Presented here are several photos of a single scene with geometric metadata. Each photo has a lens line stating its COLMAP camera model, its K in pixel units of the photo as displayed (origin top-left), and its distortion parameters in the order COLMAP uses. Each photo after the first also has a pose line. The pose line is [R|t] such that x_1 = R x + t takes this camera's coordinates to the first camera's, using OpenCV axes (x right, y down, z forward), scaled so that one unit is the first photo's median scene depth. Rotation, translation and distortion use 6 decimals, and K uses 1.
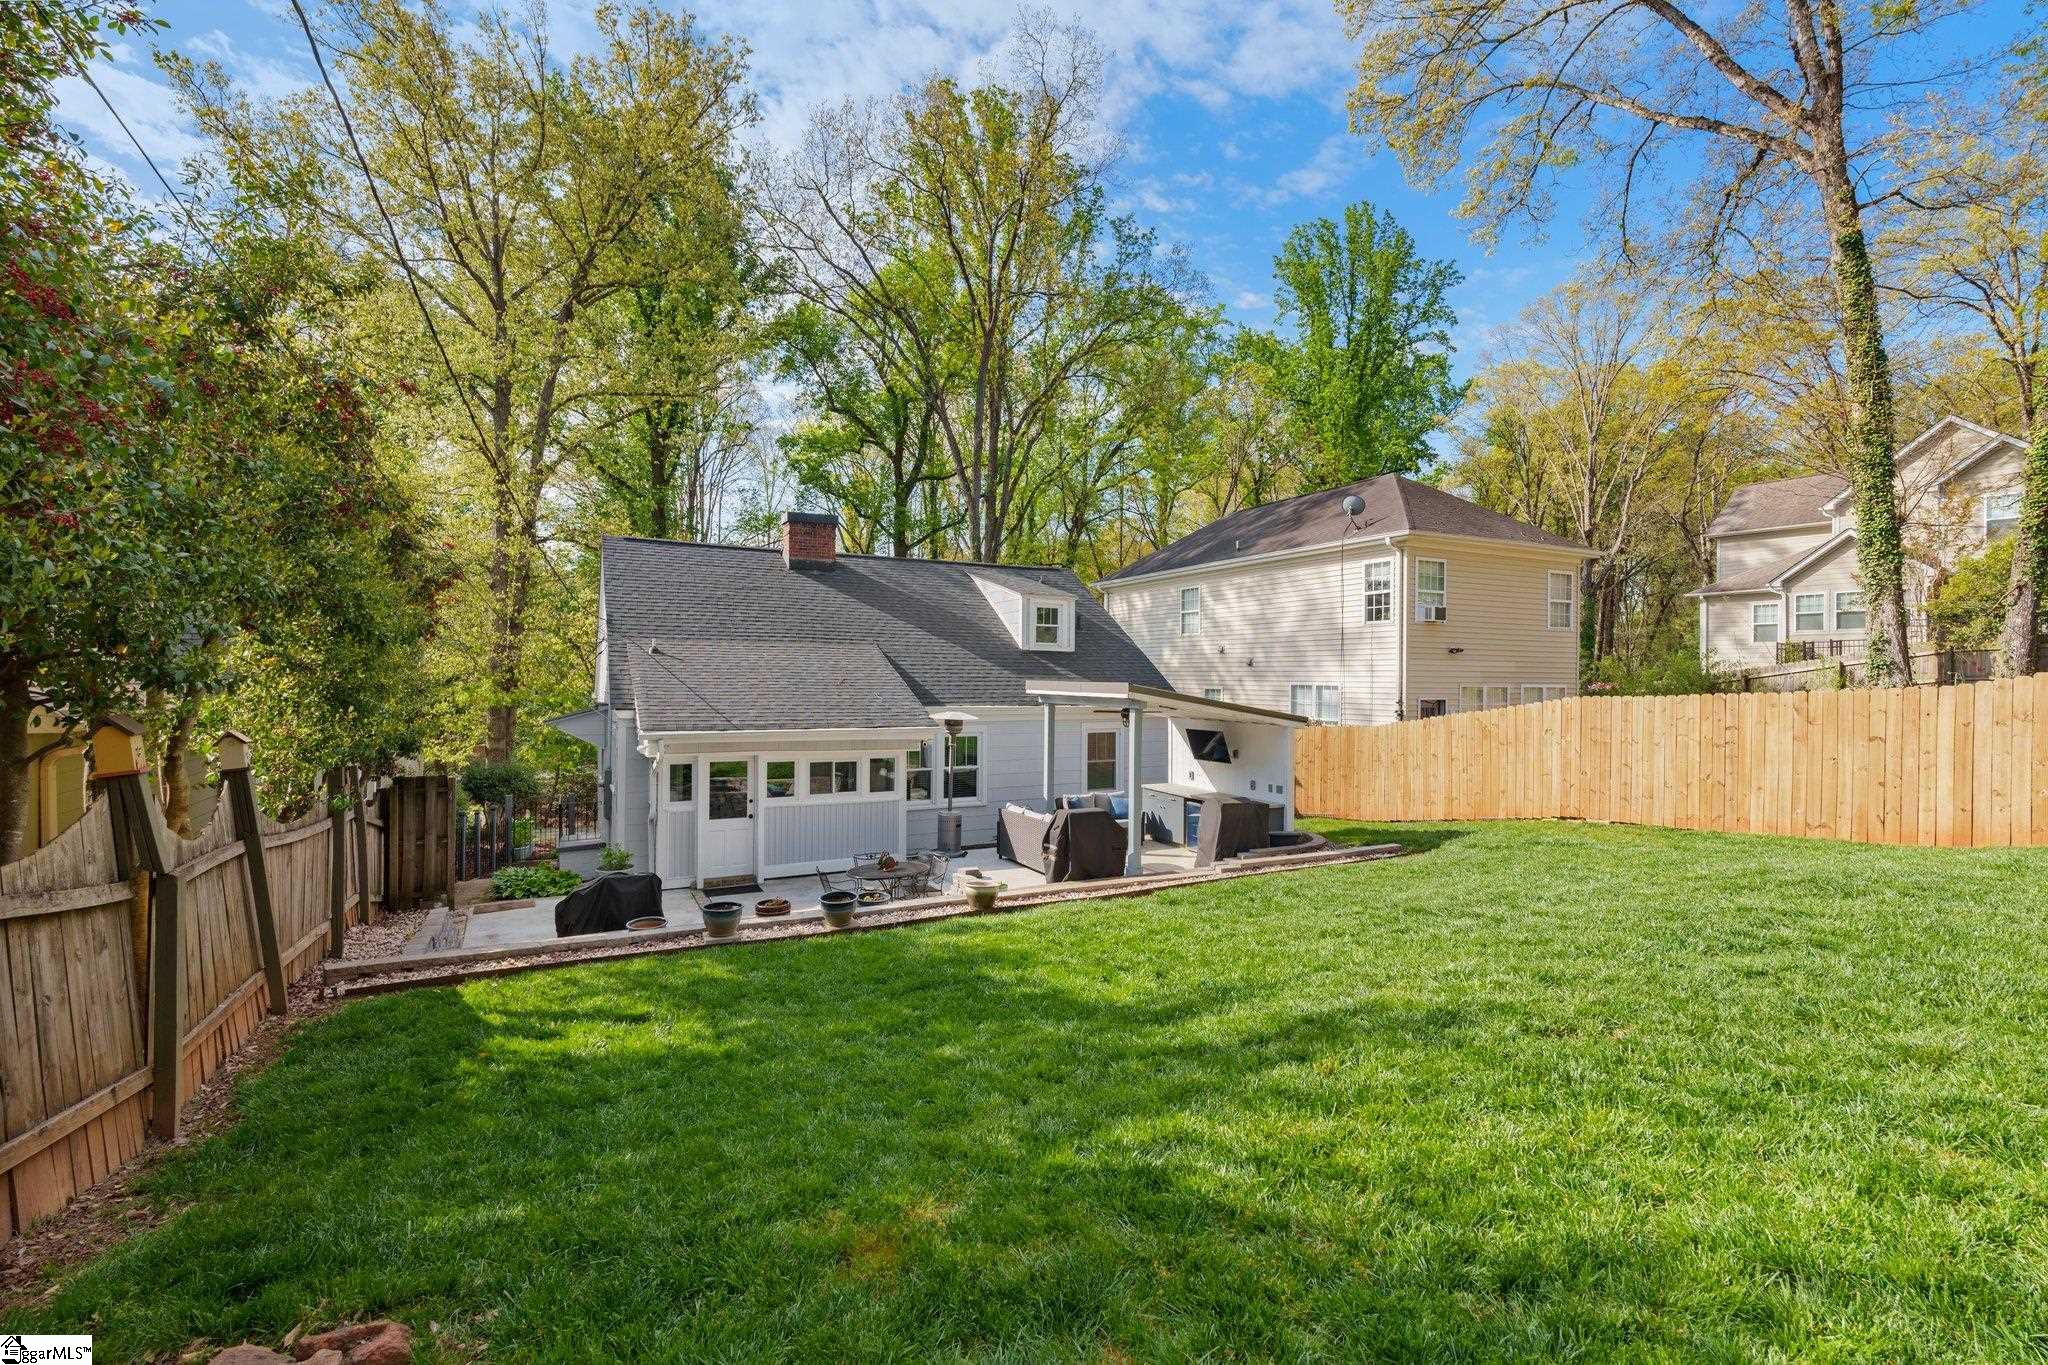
lens RADIAL K [[893.5, 0, 1029.4], [0, 893.5, 669.1], [0, 0, 1]] dist [-0.002281, 0.000106]
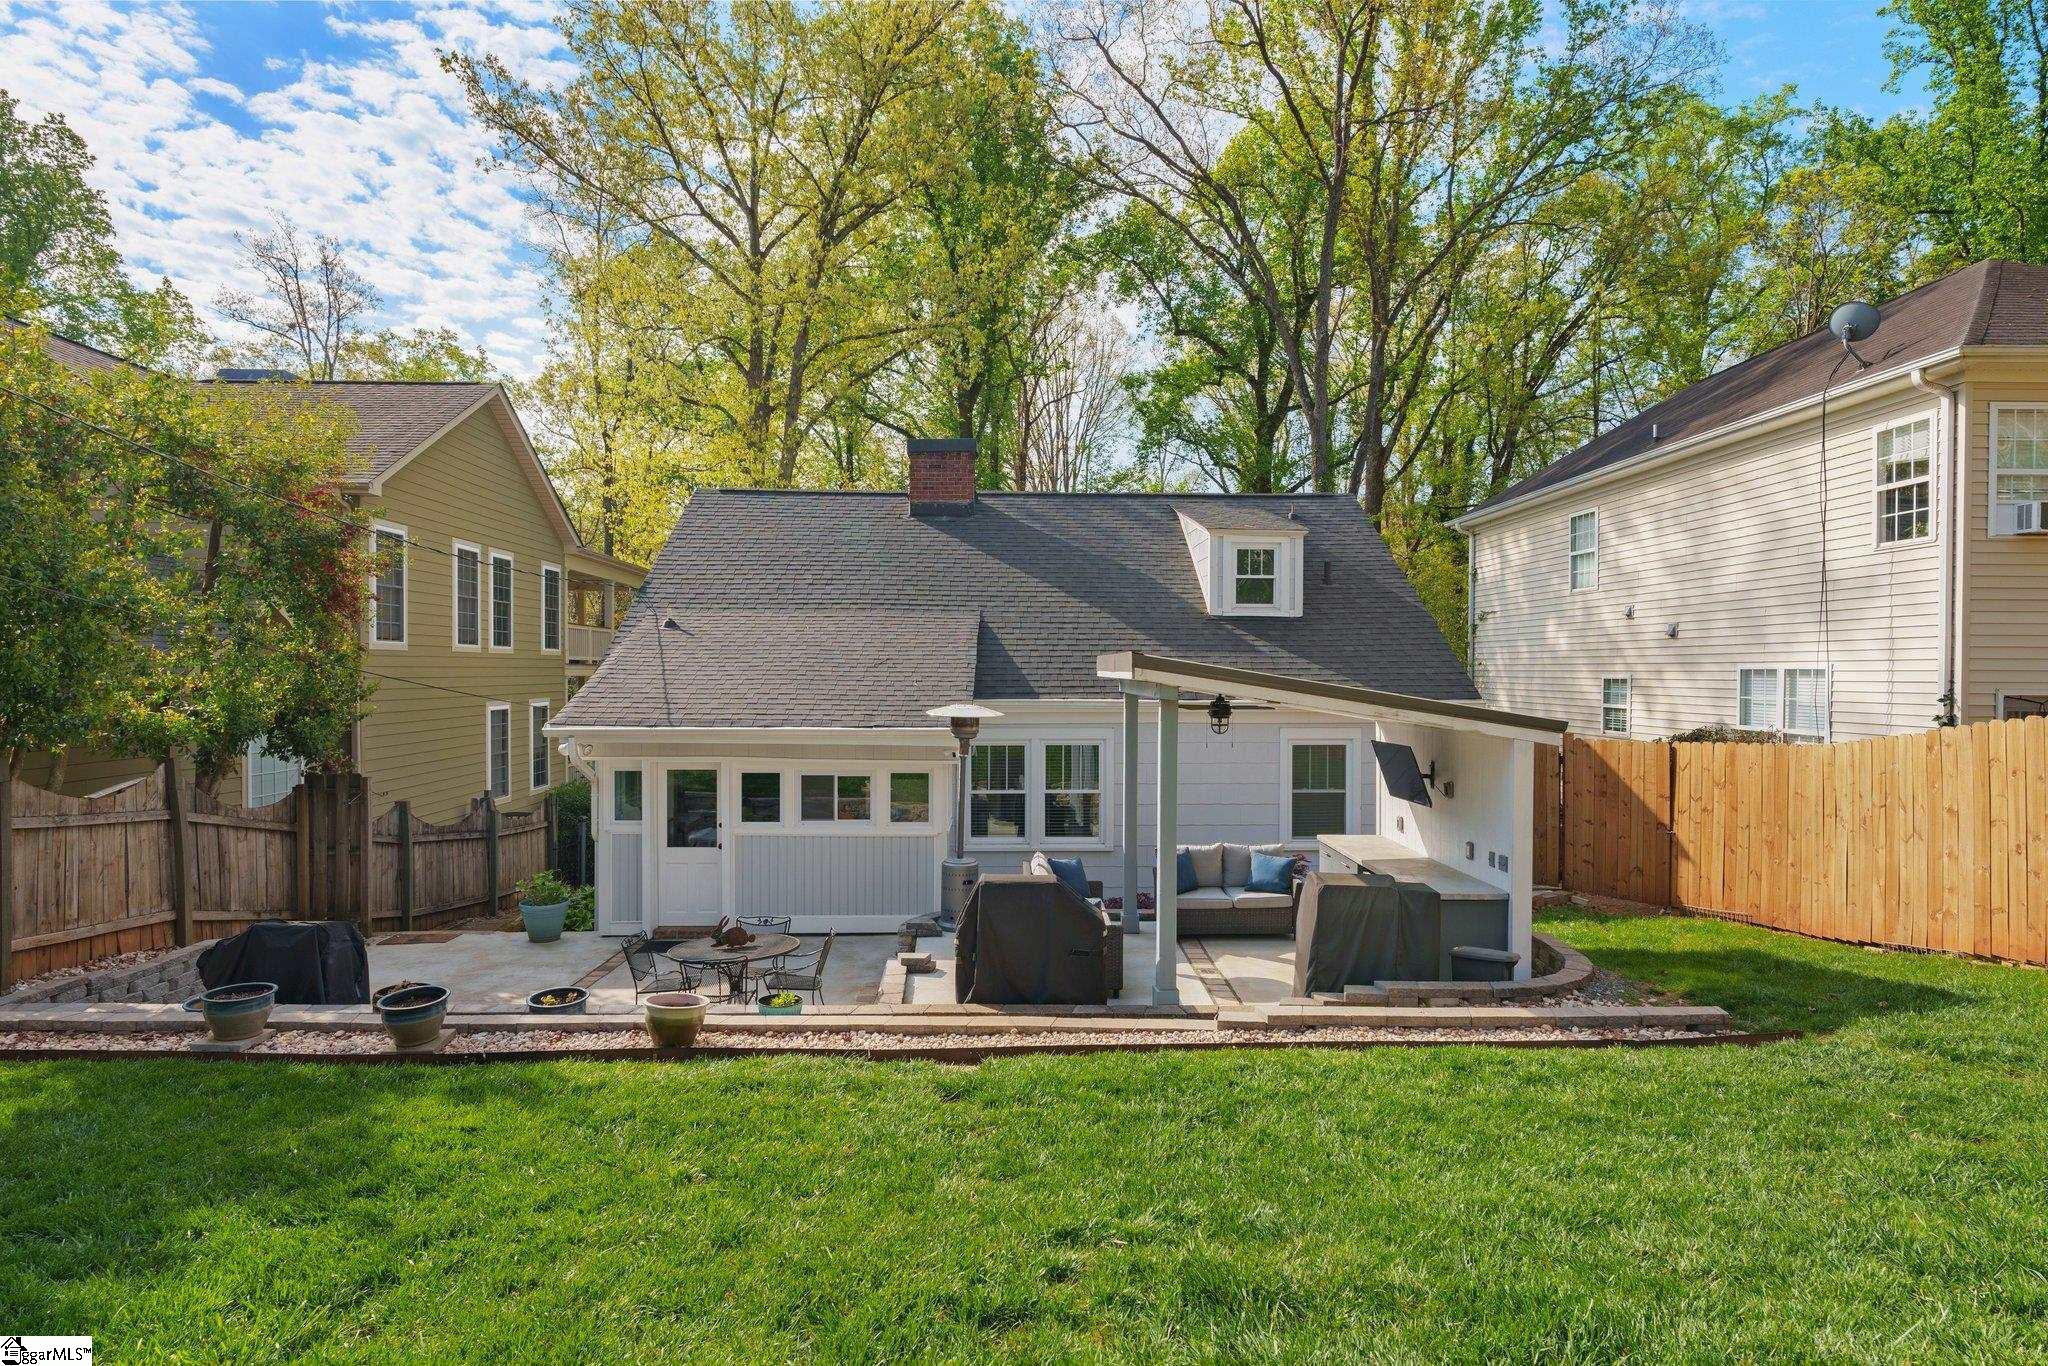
lens RADIAL K [[1067.9, 0, 1024.0], [0, 1067.9, 683.0], [0, 0, 1]] dist [-0.009453, 0.001215]
pose [[0.896335, -0.000351, -0.443377, 0.205220], [0.007756, 0.999859, 0.014888, 0.014383], [0.443309, -0.016783, 0.896212, 0.229382]]
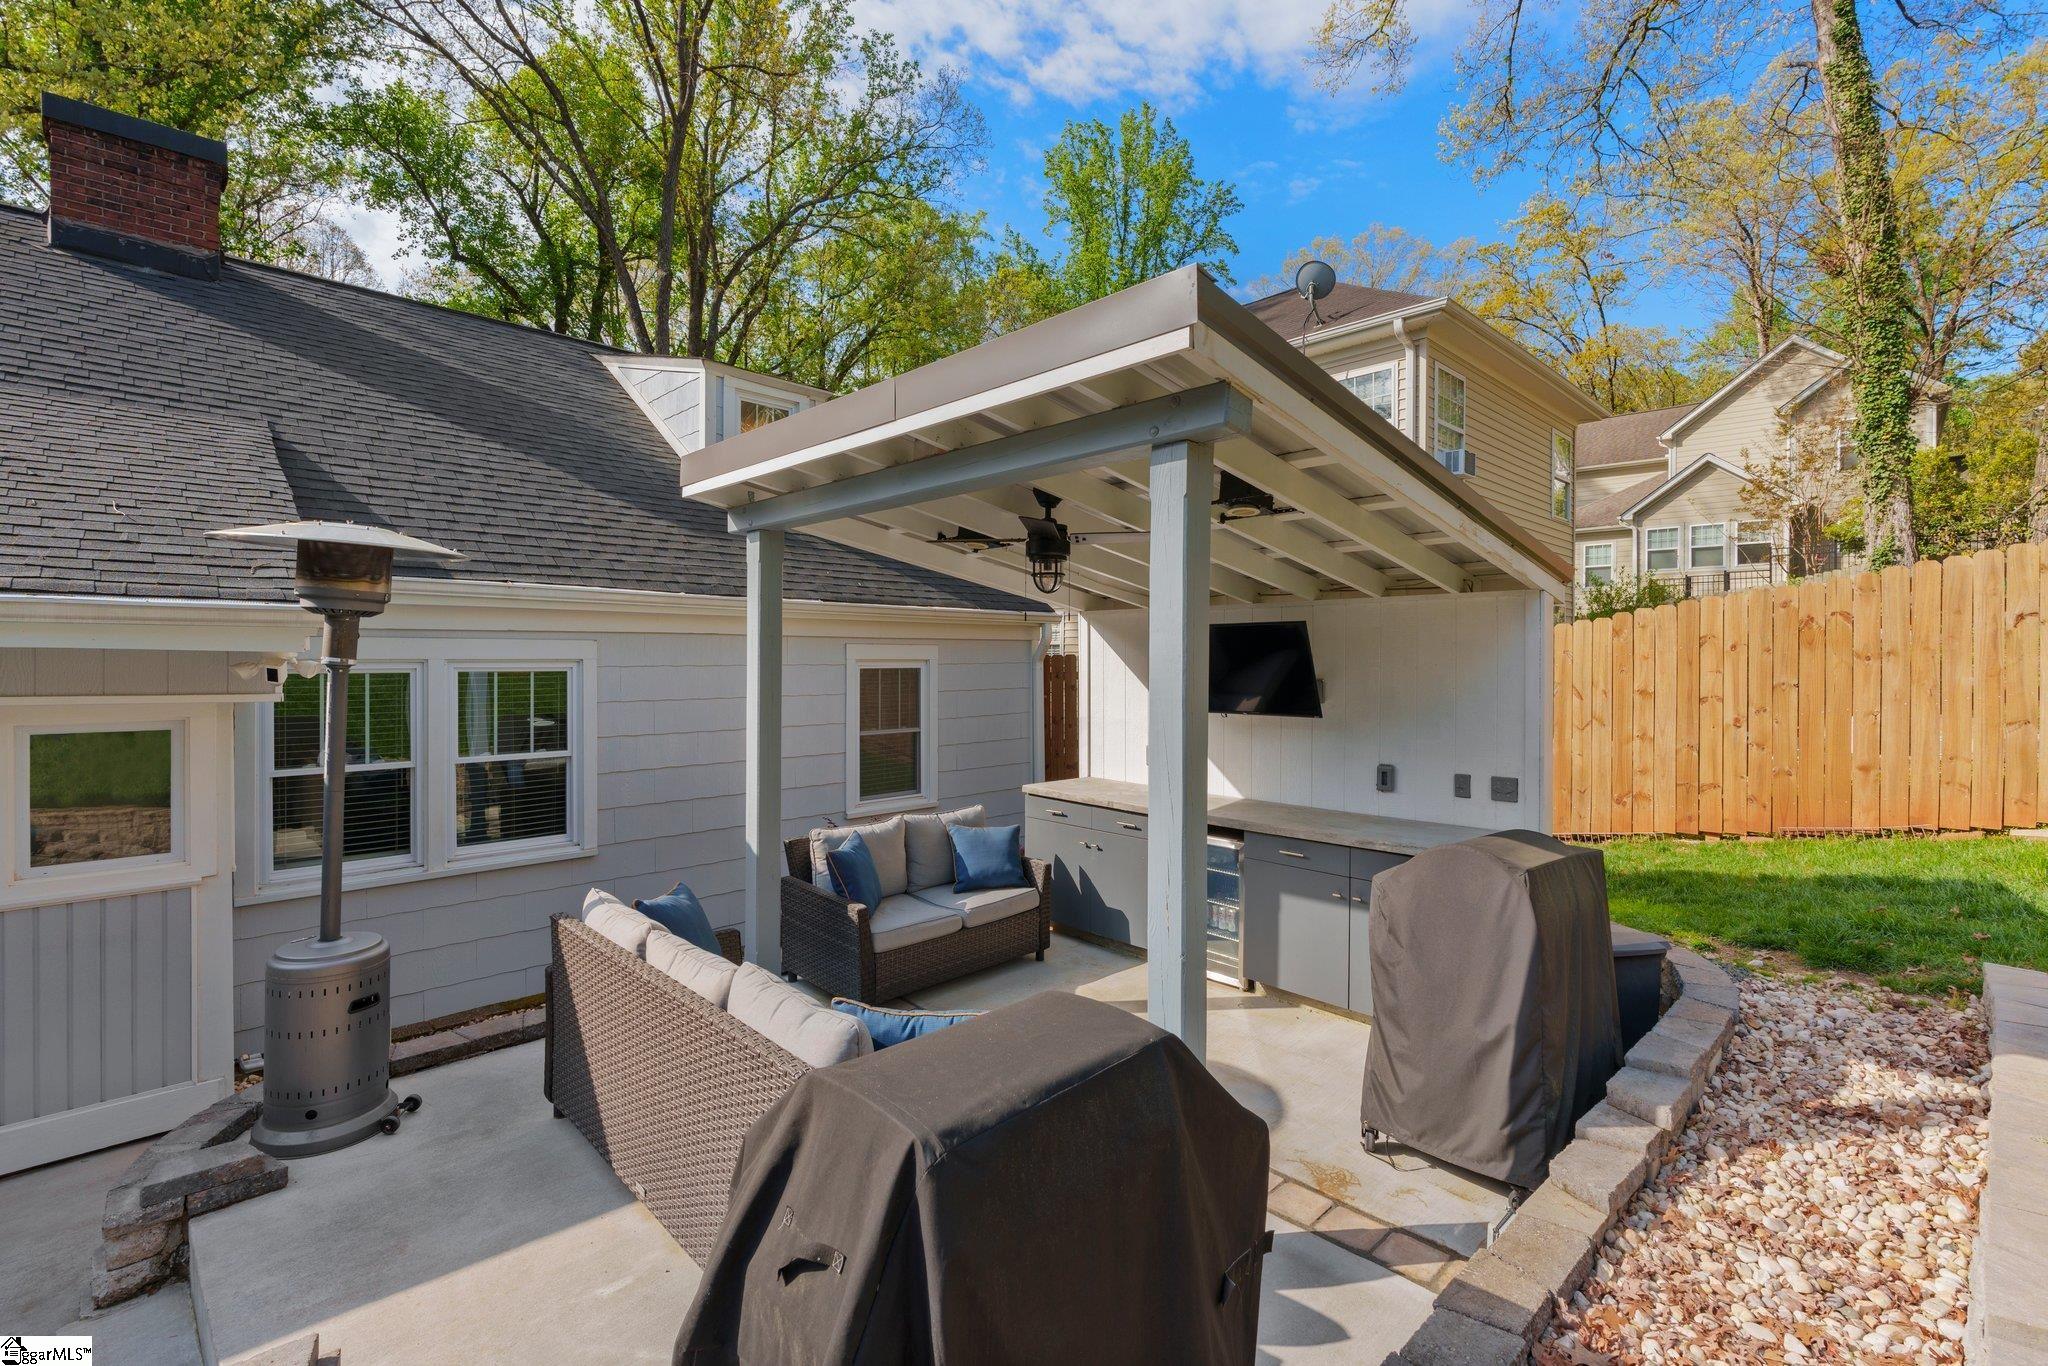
lens RADIAL K [[899.9, 0, 1030.2], [0, 899.9, 663.0], [0, 0, 1]] dist [-0.007469, 0.000441]
pose [[0.956410, -0.005610, 0.291972, 0.014139], [0.001763, 0.999908, 0.013437, 0.056995], [-0.292020, -0.012337, 0.956333, 0.499084]]
